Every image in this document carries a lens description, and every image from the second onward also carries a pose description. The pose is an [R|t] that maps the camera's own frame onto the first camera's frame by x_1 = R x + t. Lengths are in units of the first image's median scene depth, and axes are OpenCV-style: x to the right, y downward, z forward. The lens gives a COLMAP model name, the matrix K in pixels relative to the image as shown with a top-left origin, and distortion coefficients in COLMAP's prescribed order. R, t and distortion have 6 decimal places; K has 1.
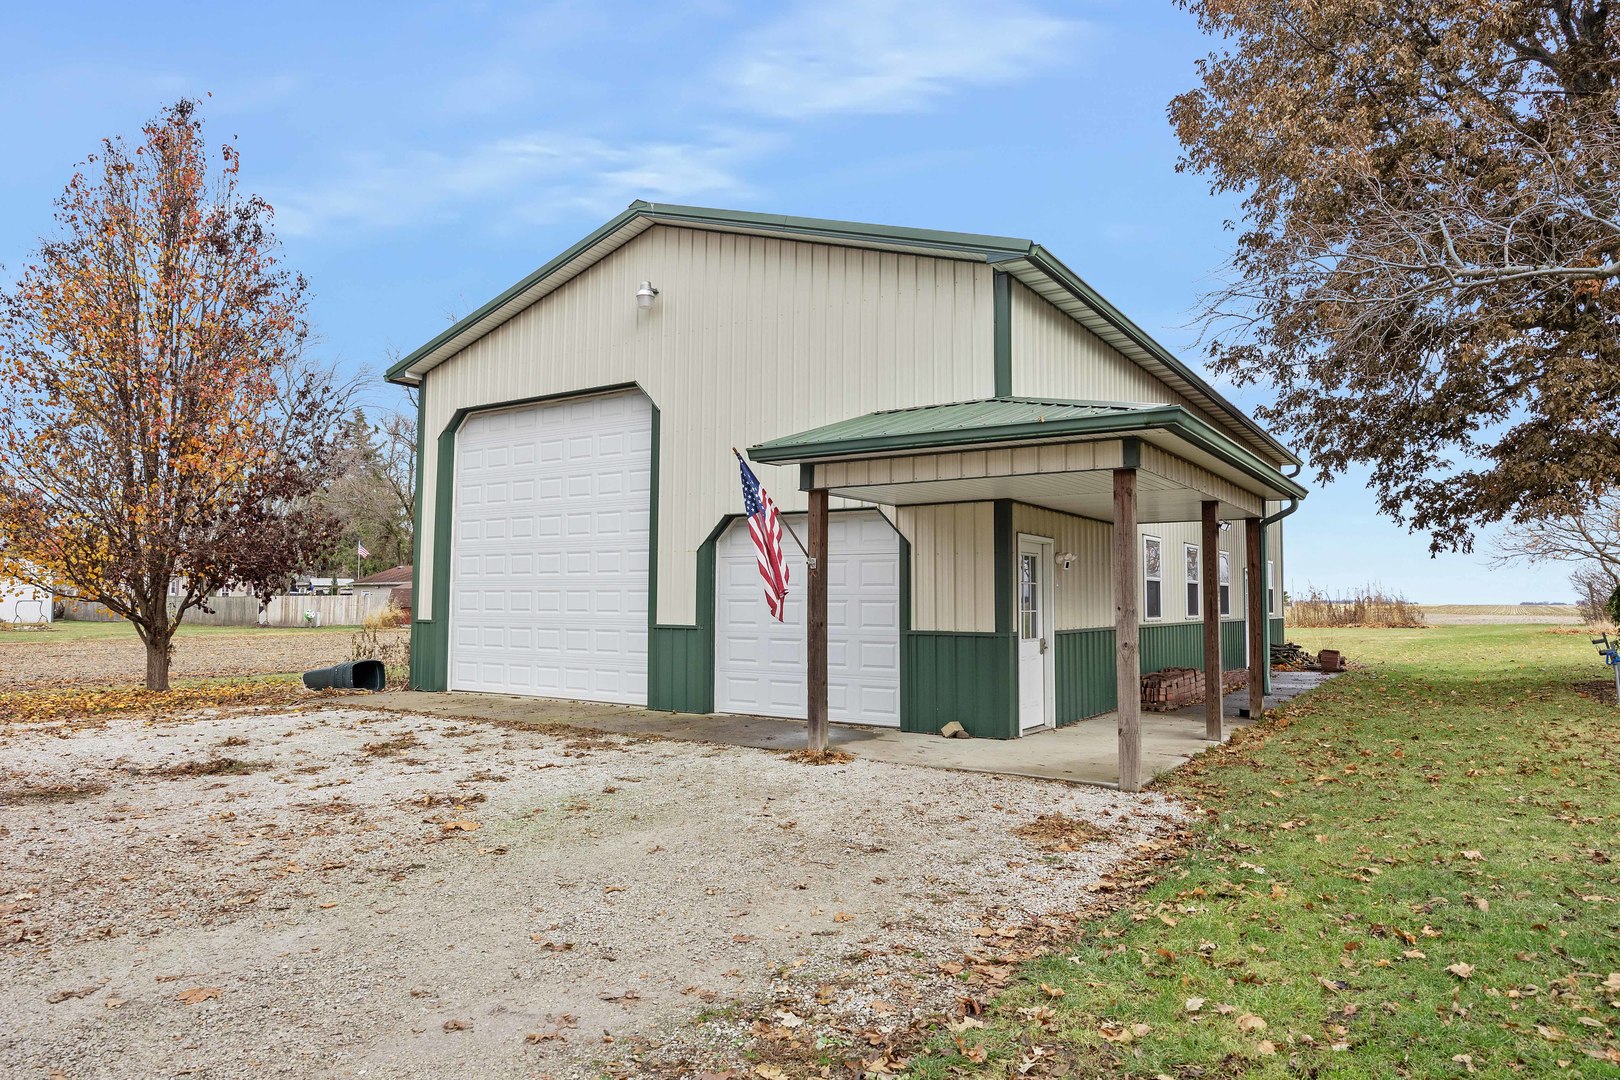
lens RADIAL K [[1017.7, 0, 810.0], [0, 1017.7, 540.0], [0, 0, 1]] dist [-0.002250, -0.000537]
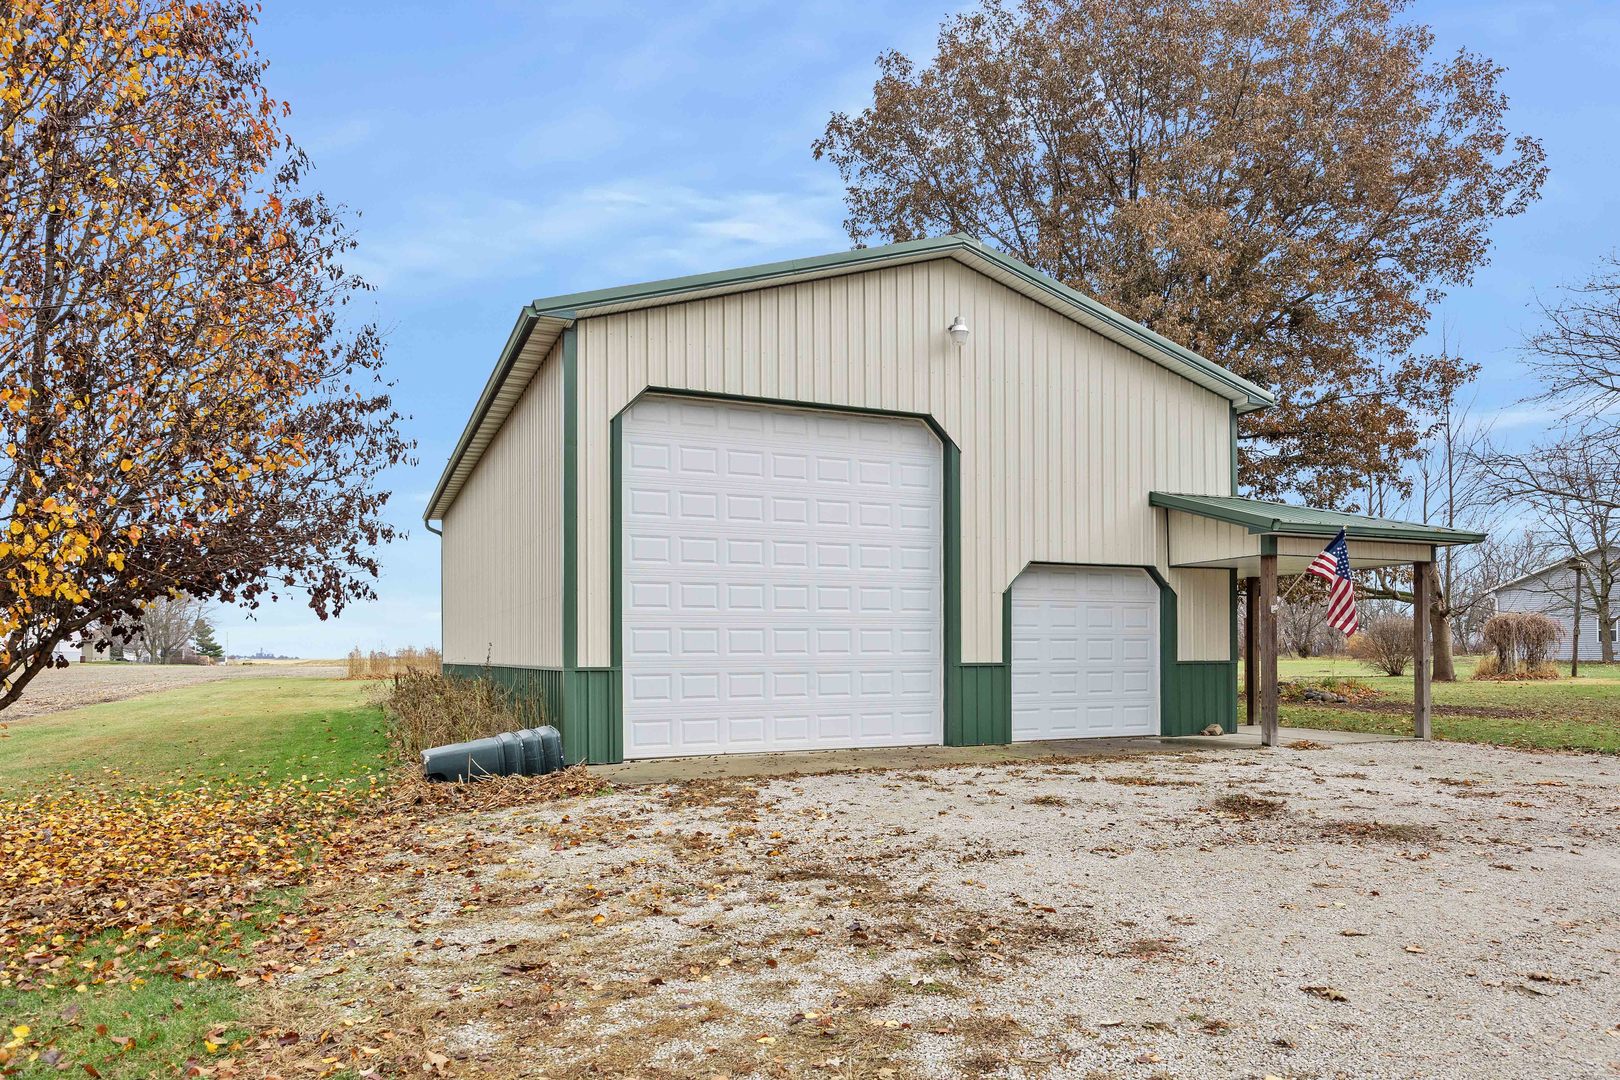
lens RADIAL K [[1017.7, 0, 810.0], [0, 1017.7, 540.0], [0, 0, 1]] dist [-0.002250, -0.000537]
pose [[0.549525, 0.078708, 0.831761, -1.083655], [-0.051245, 0.996854, -0.060474, 0.029839], [-0.833904, -0.009391, 0.551830, 0.558720]]
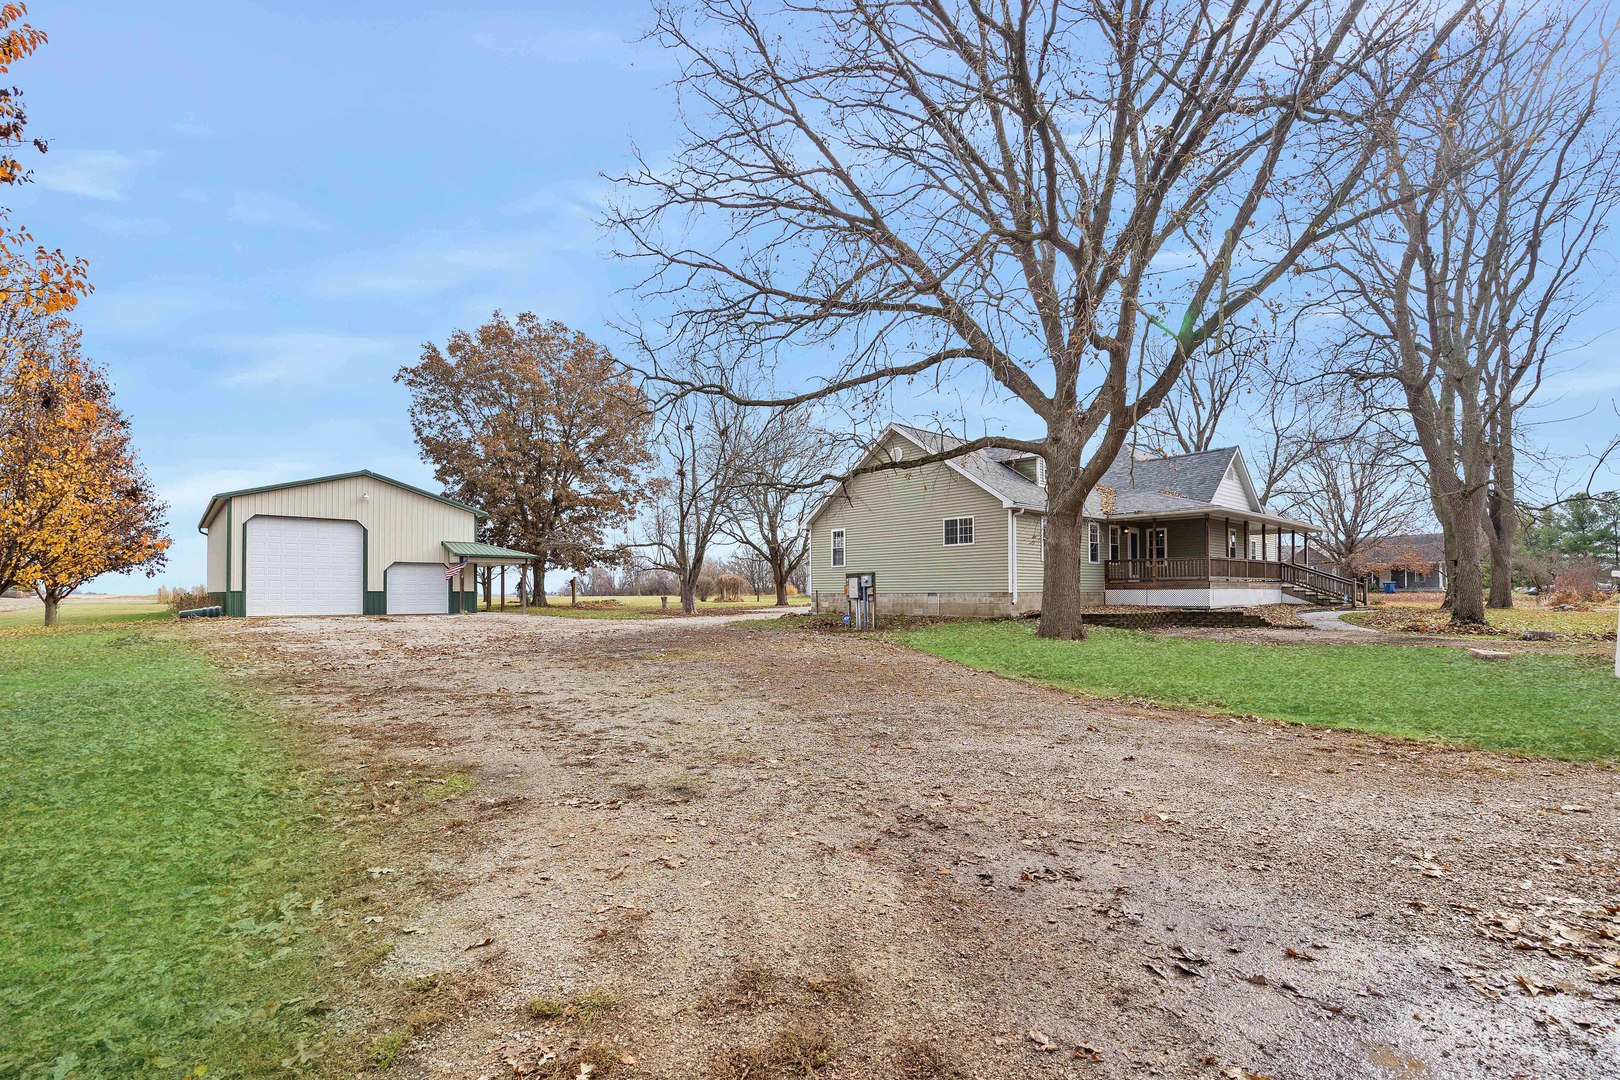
lens RADIAL K [[752.5, 0, 810.0], [0, 752.5, 540.0], [0, 0, 1]] dist [0.001150, 0.000197]
pose [[0.288635, 0.063146, 0.955354, -2.226389], [-0.055972, 0.997229, -0.049004, -0.051982], [-0.955802, -0.039329, 0.291370, -1.246240]]
